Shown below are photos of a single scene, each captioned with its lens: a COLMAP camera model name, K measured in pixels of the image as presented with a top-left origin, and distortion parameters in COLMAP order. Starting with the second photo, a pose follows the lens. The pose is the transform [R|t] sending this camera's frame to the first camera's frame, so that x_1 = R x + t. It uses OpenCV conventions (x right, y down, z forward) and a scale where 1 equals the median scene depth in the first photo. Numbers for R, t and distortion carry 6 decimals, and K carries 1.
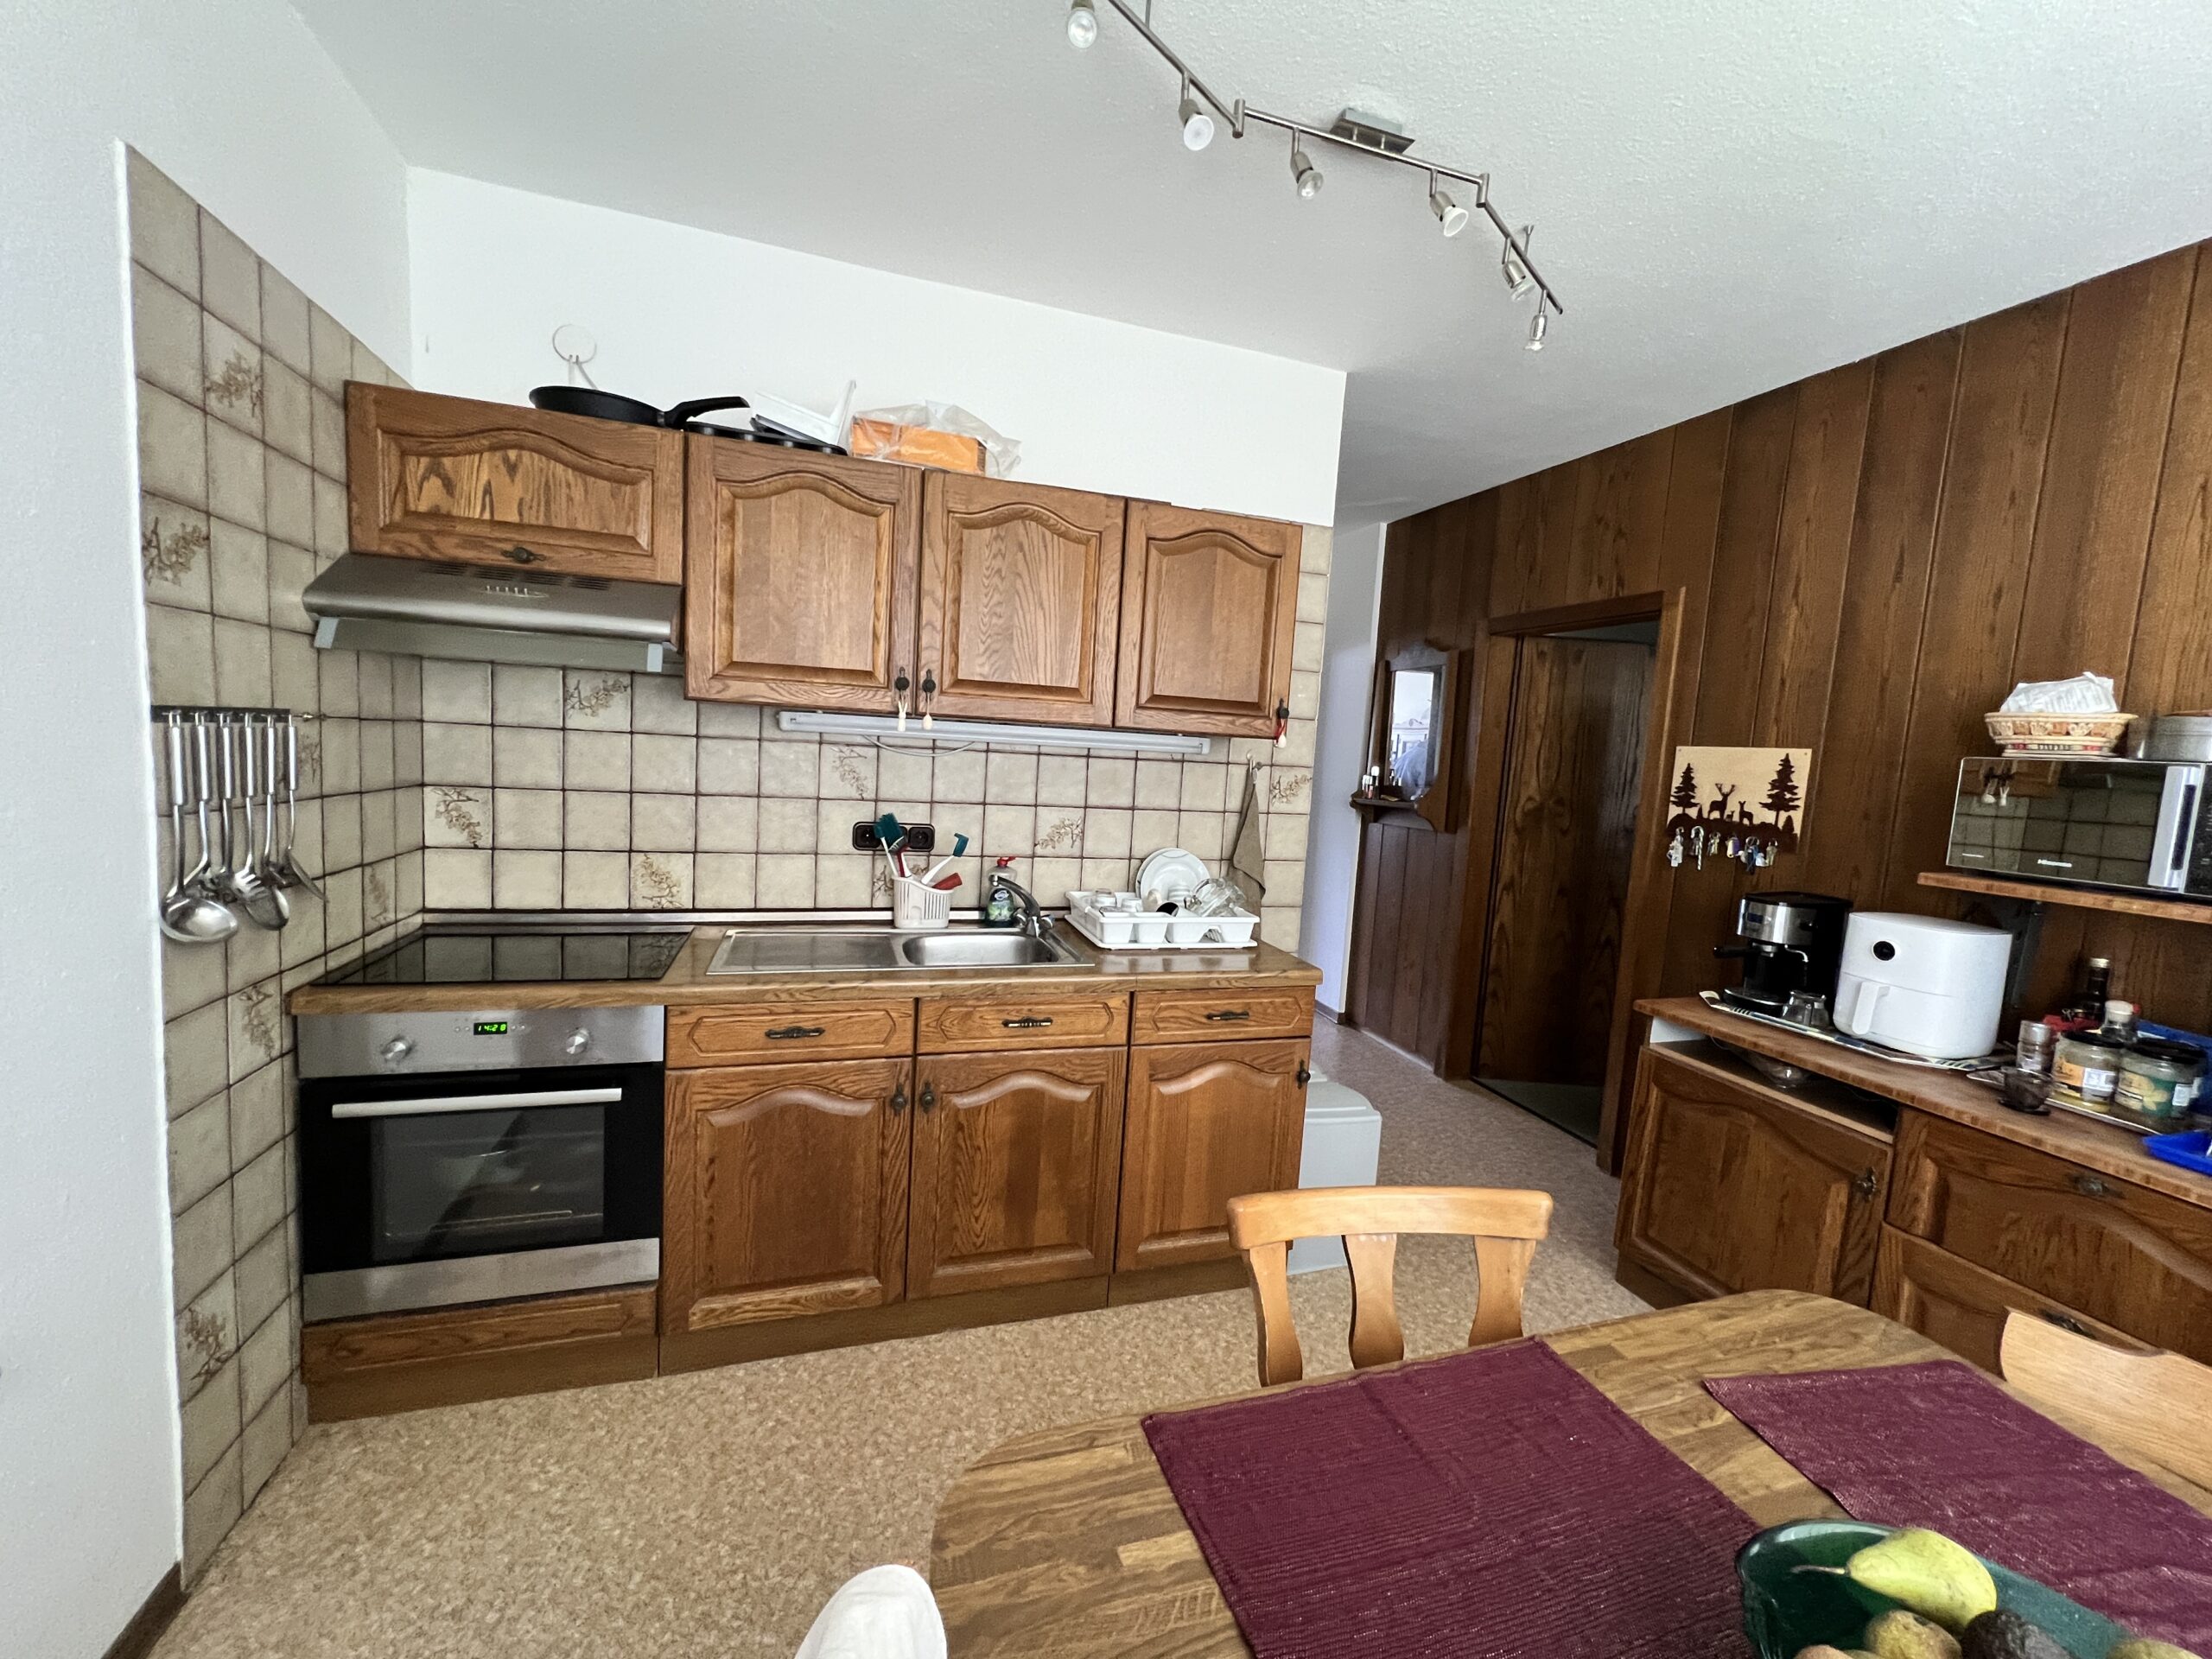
lens RADIAL K [[884.1, 0, 1110.7], [0, 884.1, 828.5], [0, 0, 1]] dist [-0.002960, 0.000517]
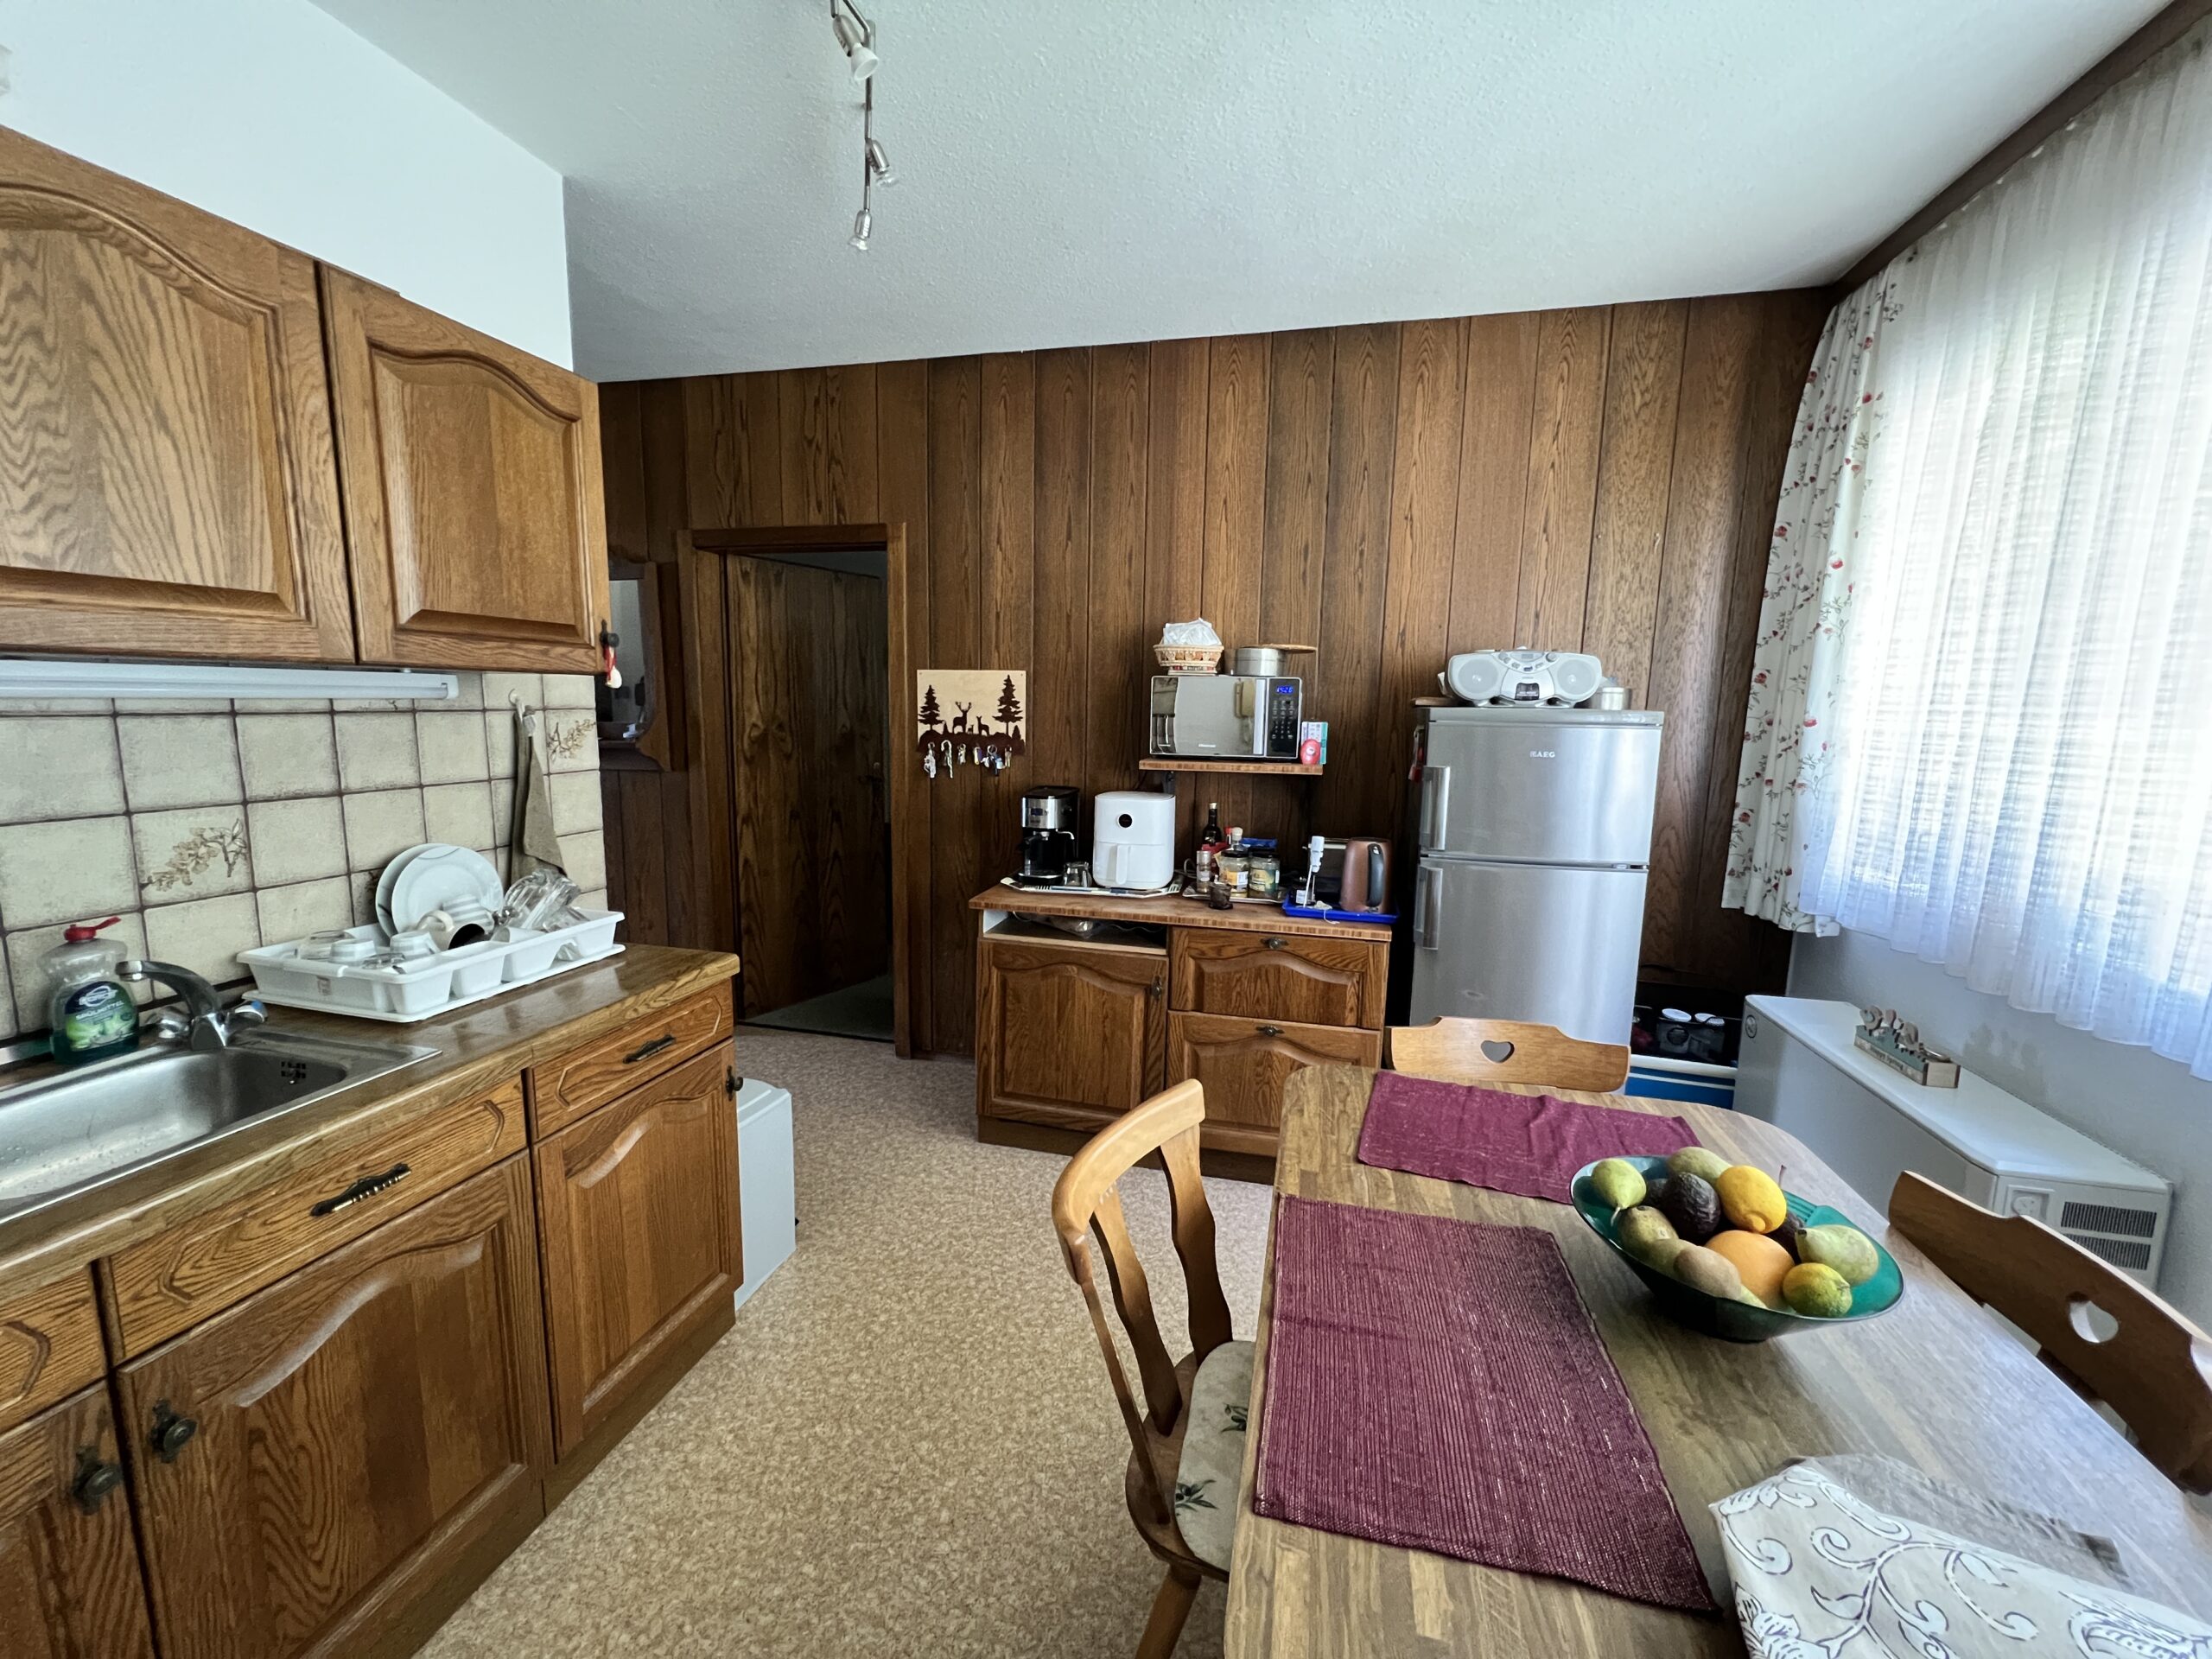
lens RADIAL K [[884.1, 0, 1110.7], [0, 884.1, 828.5], [0, 0, 1]] dist [-0.002960, 0.000517]
pose [[0.532352, -0.171123, 0.829046, -0.208092], [0.094475, 0.985247, 0.142700, -0.036083], [-0.841234, 0.002358, 0.540665, 0.217327]]
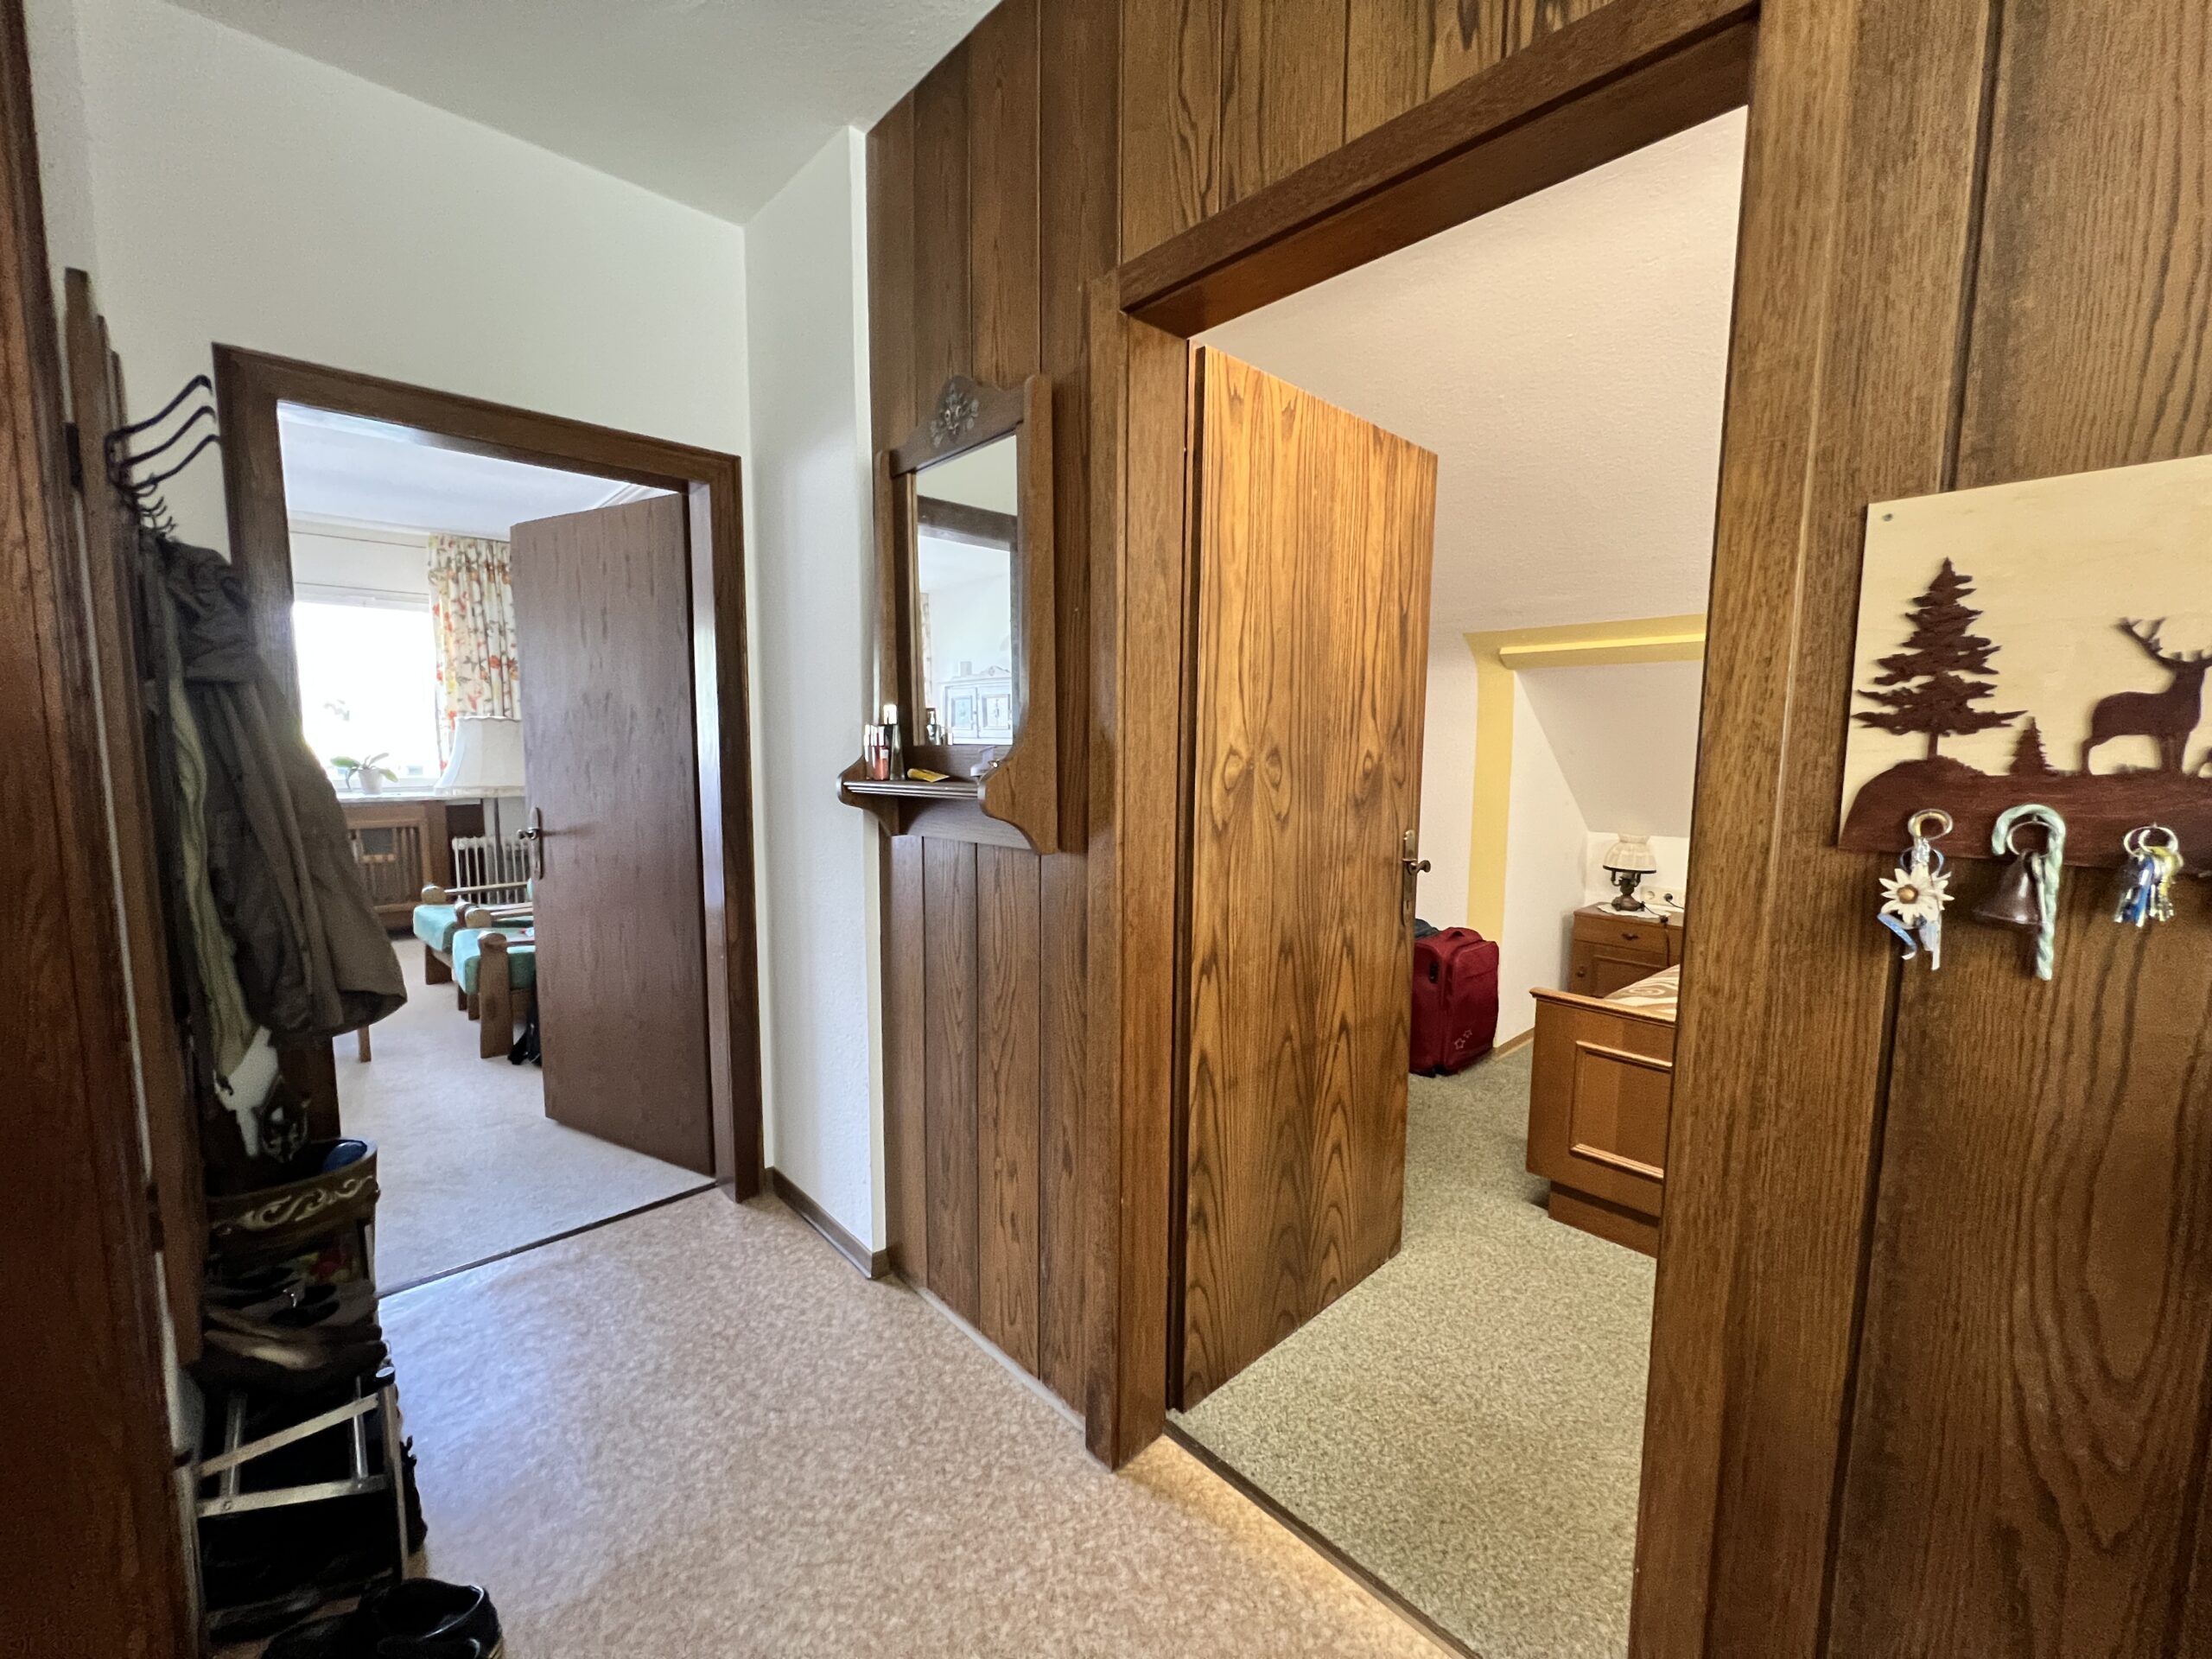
lens RADIAL K [[884.1, 0, 1110.7], [0, 884.1, 828.5], [0, 0, 1]] dist [-0.002960, 0.000517]
pose [[0.902382, -0.094688, 0.420406, 0.355788], [0.085917, 0.995507, 0.039802, -0.030249], [-0.422286, 0.000203, 0.906463, 0.961014]]
